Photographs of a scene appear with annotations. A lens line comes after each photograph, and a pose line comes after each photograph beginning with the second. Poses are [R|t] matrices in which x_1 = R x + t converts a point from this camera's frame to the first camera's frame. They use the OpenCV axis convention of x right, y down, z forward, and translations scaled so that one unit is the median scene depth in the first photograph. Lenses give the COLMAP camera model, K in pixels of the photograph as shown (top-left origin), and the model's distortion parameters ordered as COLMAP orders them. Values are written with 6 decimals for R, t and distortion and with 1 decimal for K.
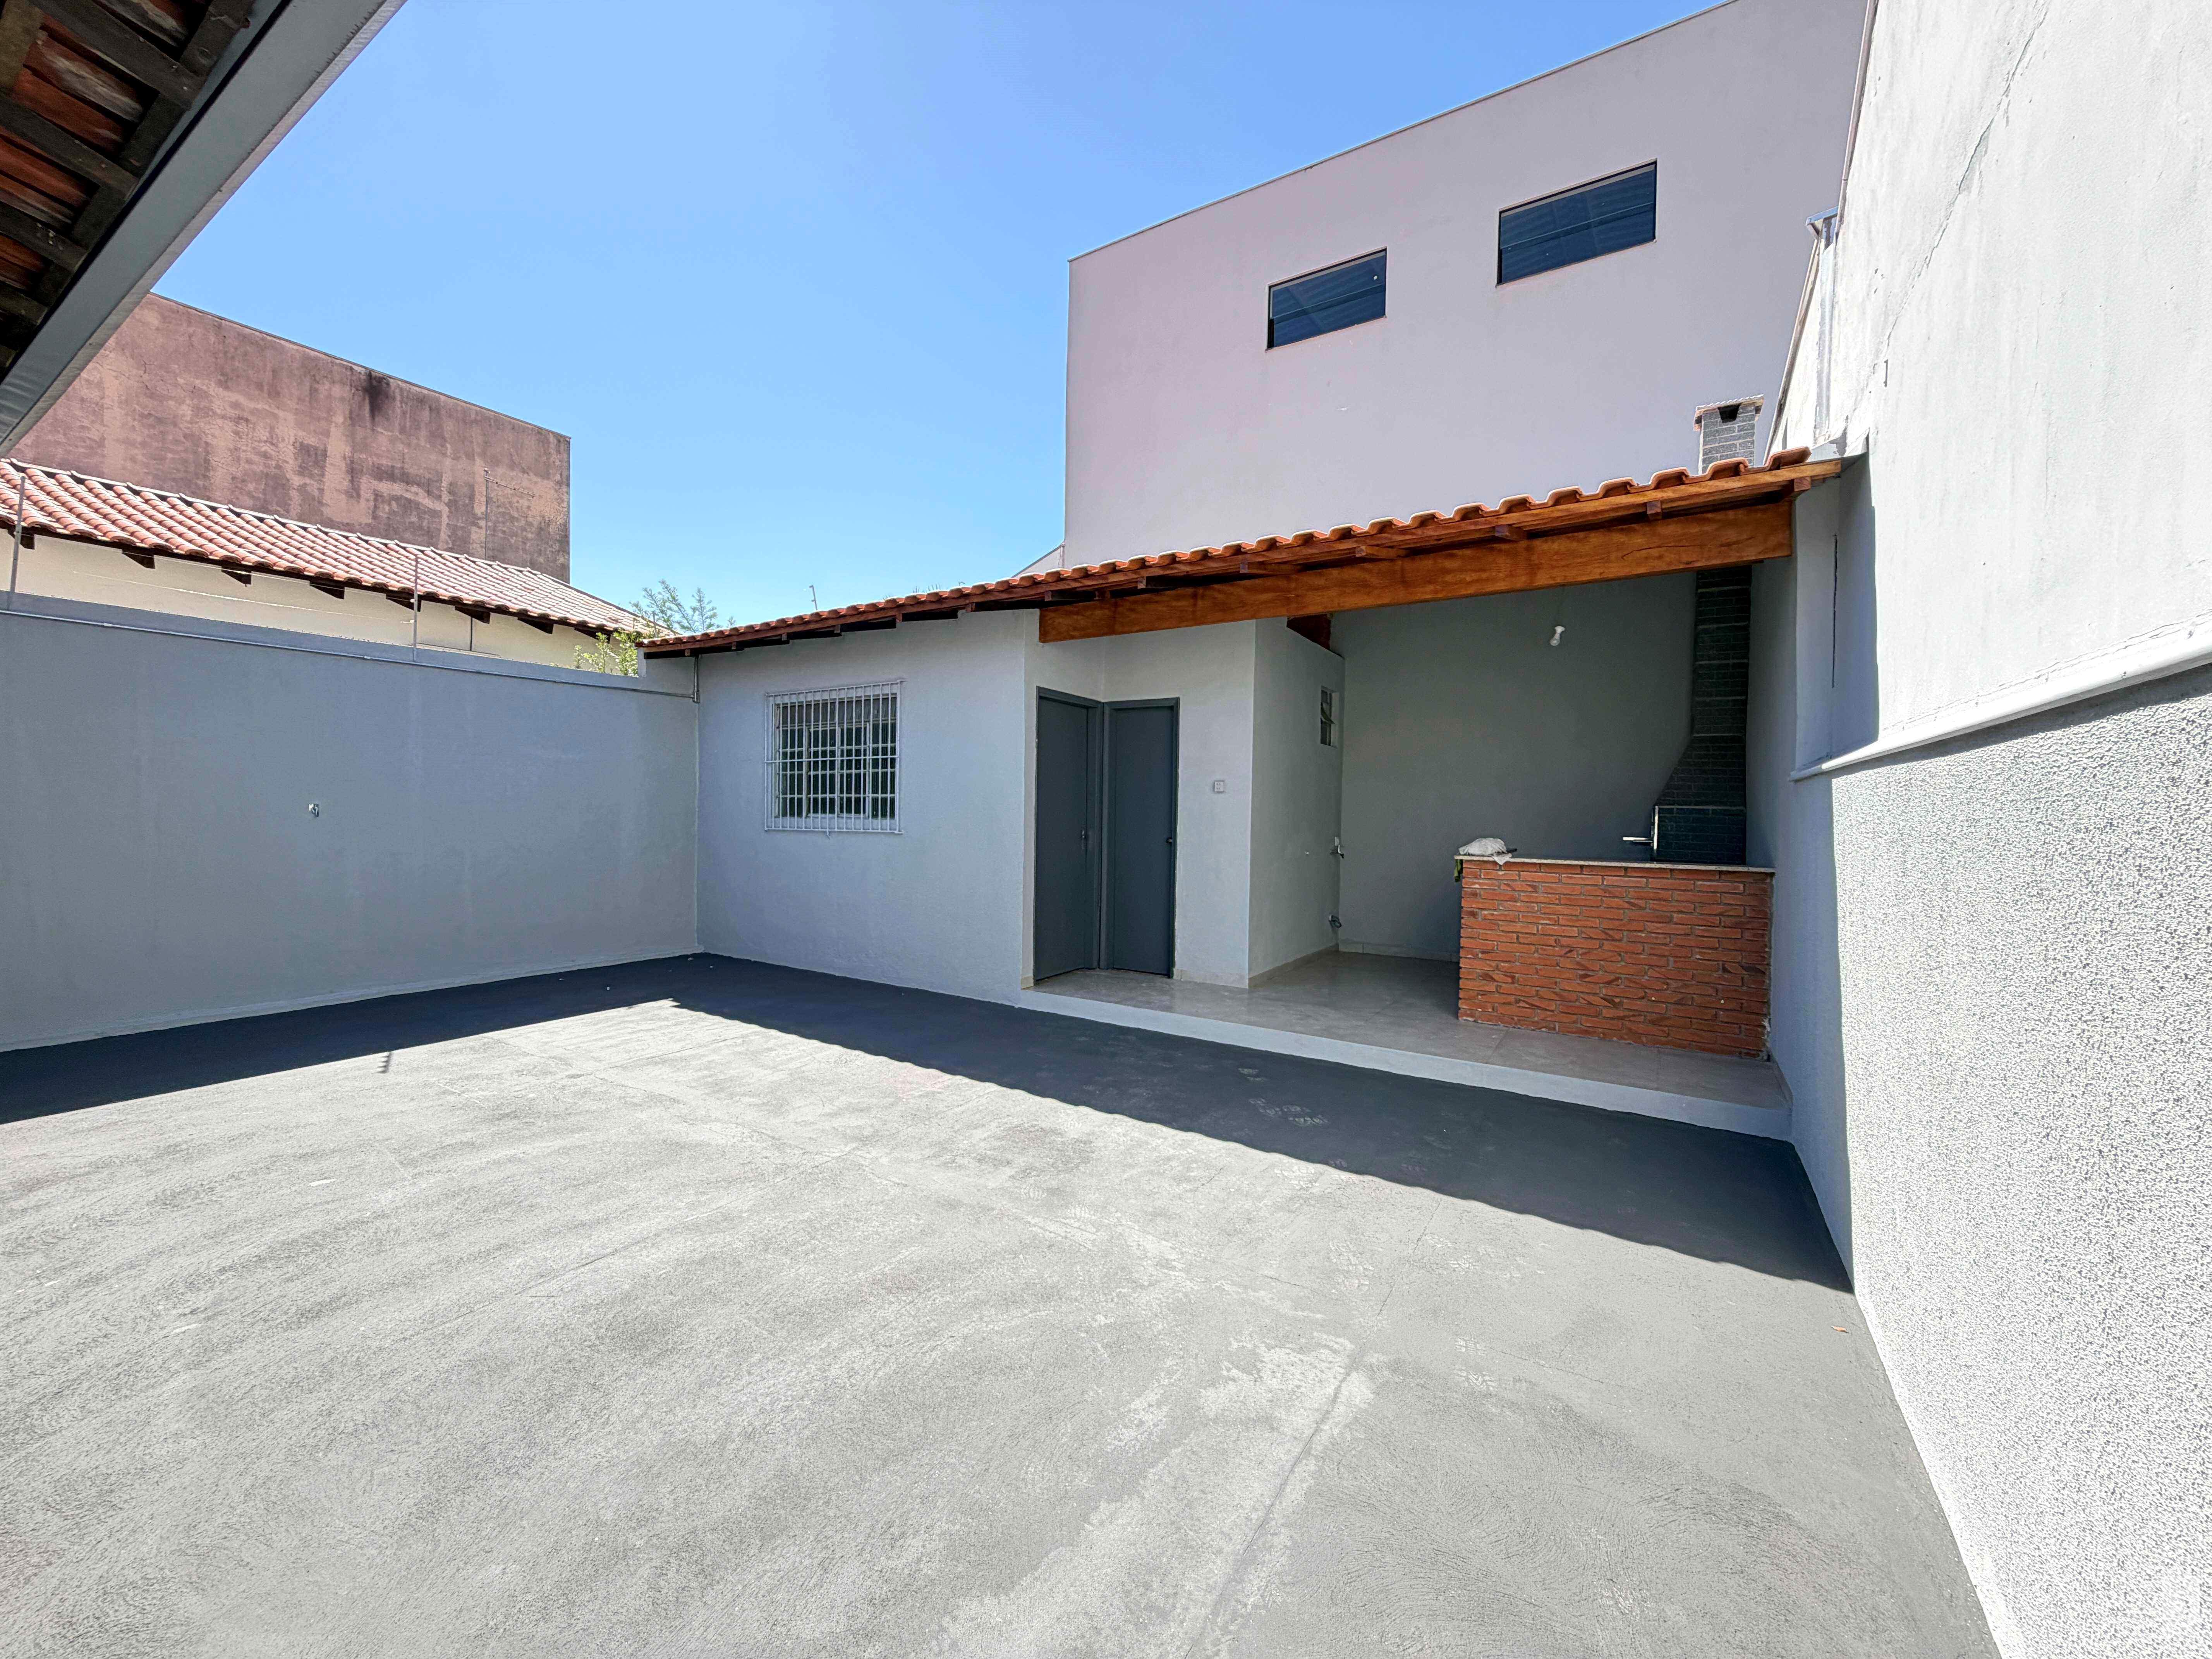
lens RADIAL K [[883.8, 0, 1104.8], [0, 883.8, 826.2], [0, 0, 1]] dist [0.000079, -0.000328]
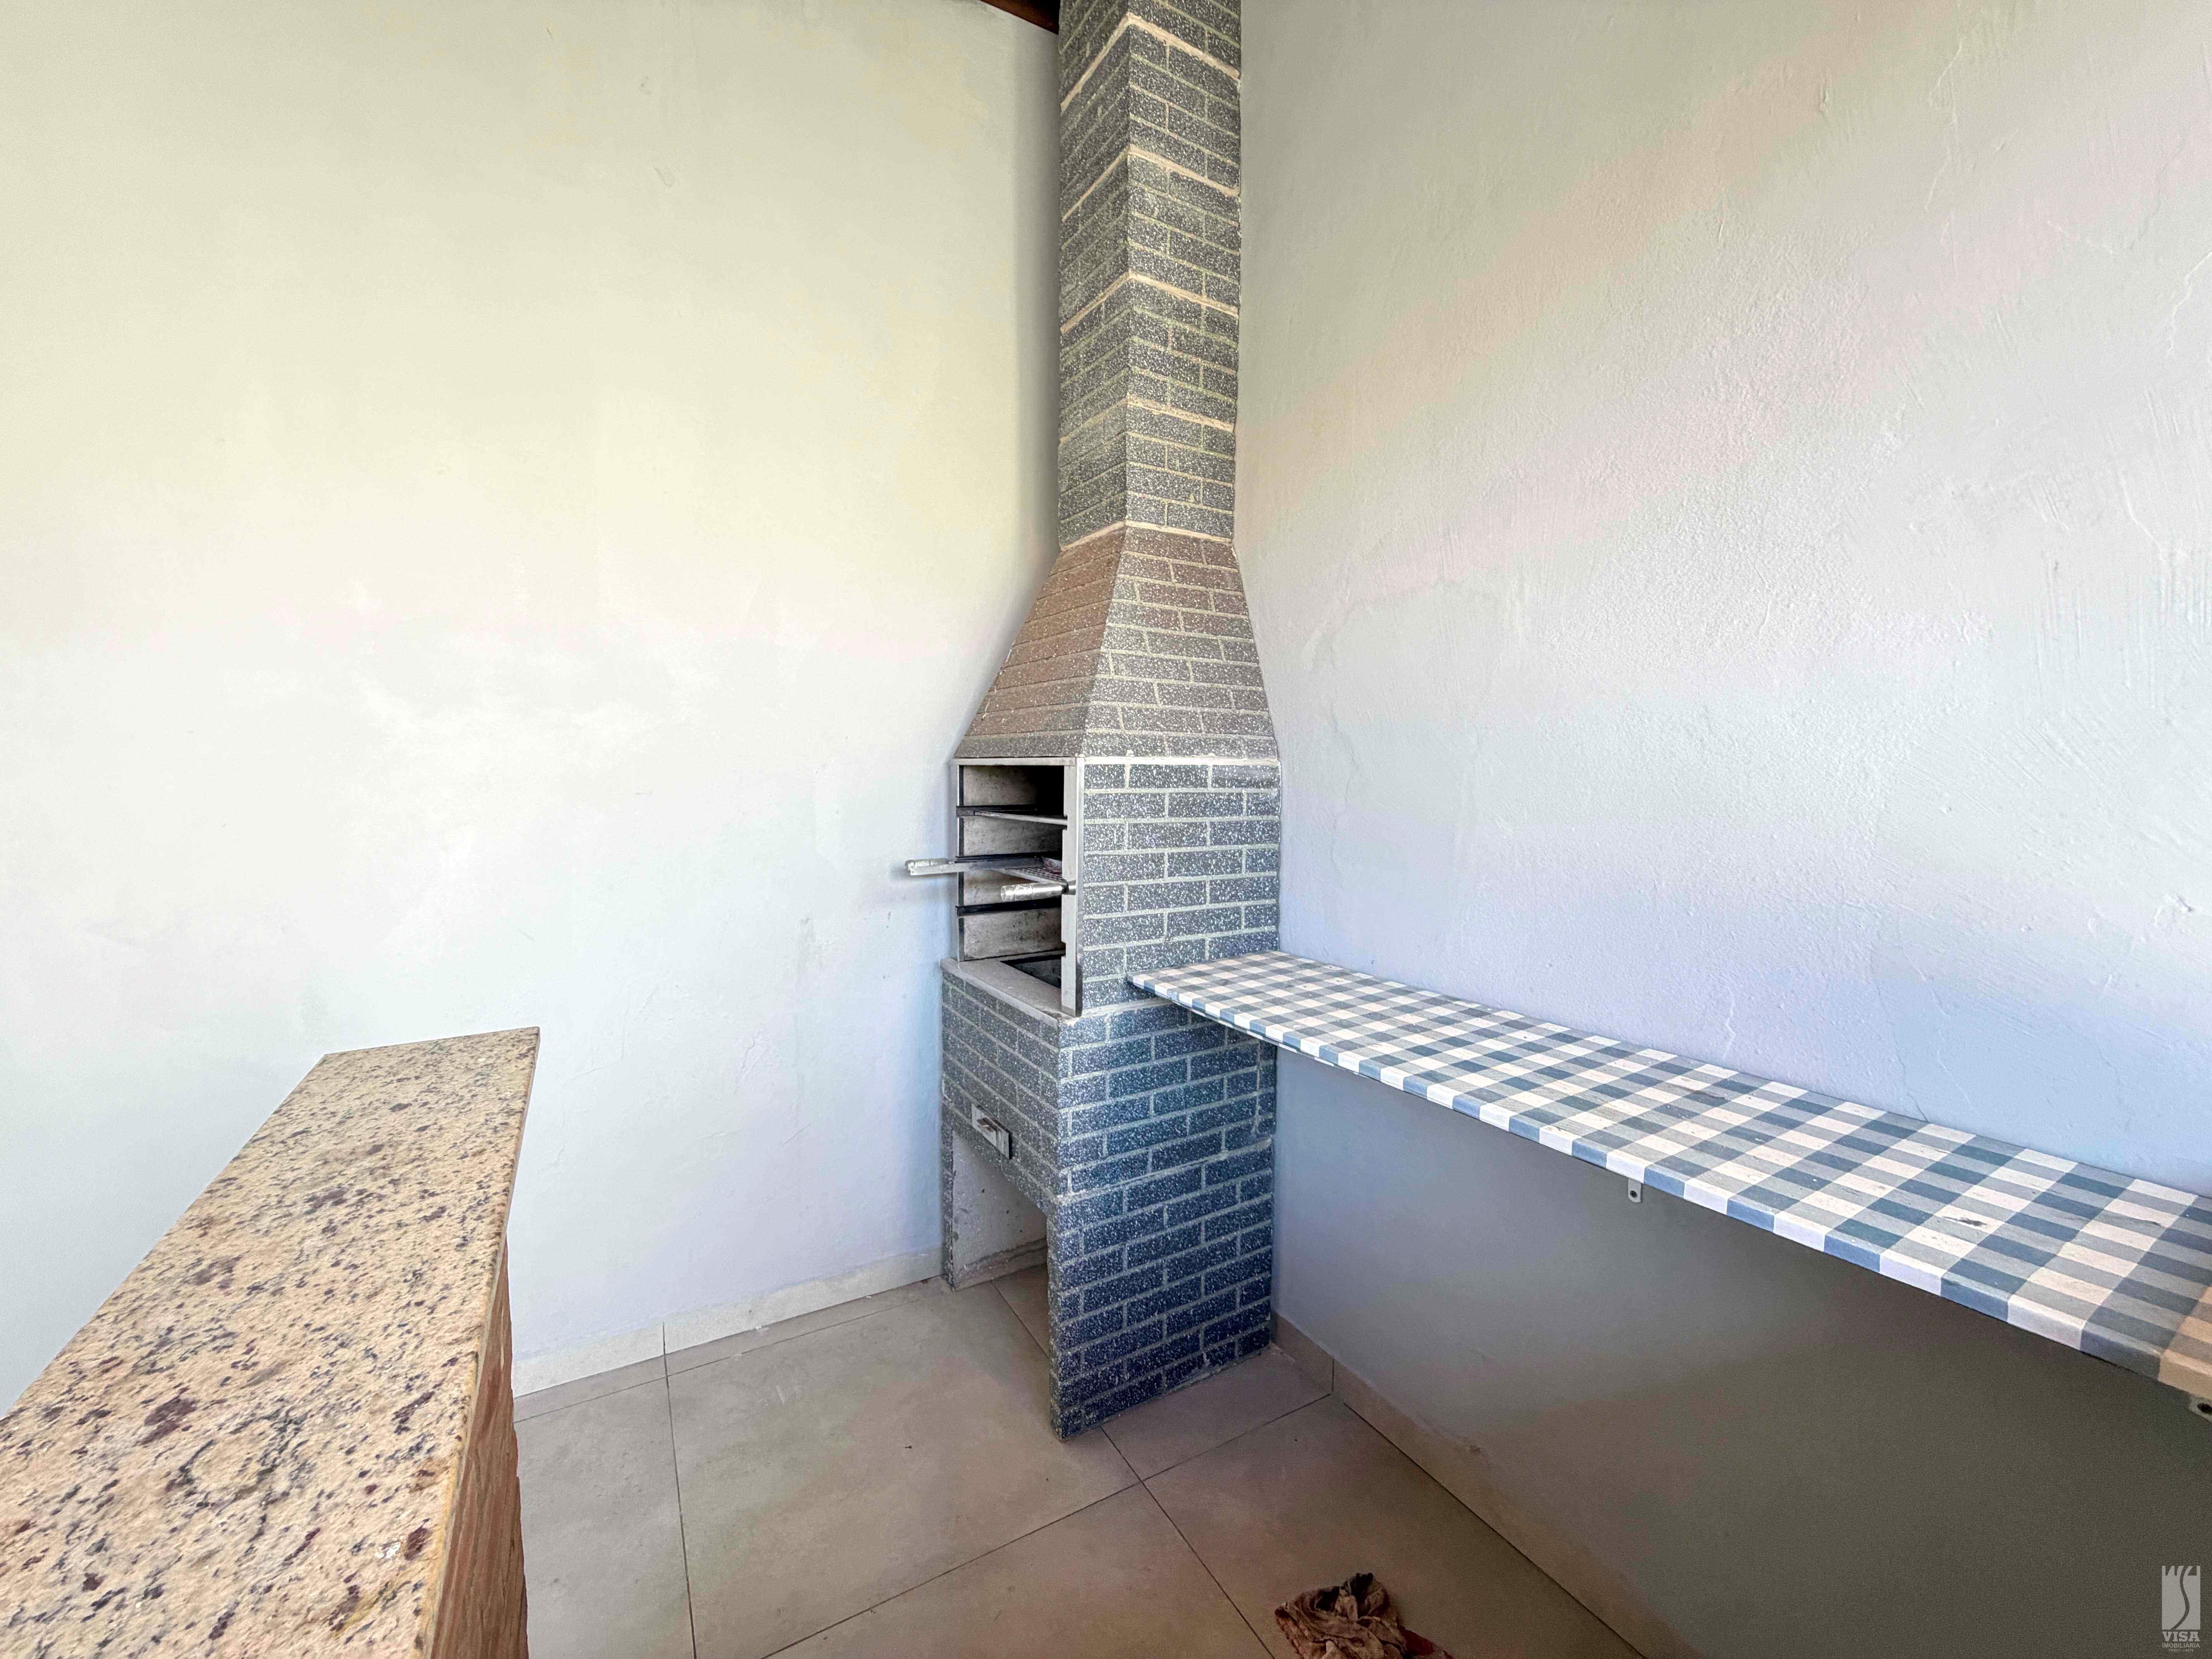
lens RADIAL K [[883.8, 0, 1104.8], [0, 883.8, 826.2], [0, 0, 1]] dist [0.000079, -0.000328]
pose [[0.457937, -0.072878, 0.885993, 0.396731], [0.024593, 0.997291, 0.069322, -0.020656], [-0.888645, -0.009956, 0.458488, 0.886445]]
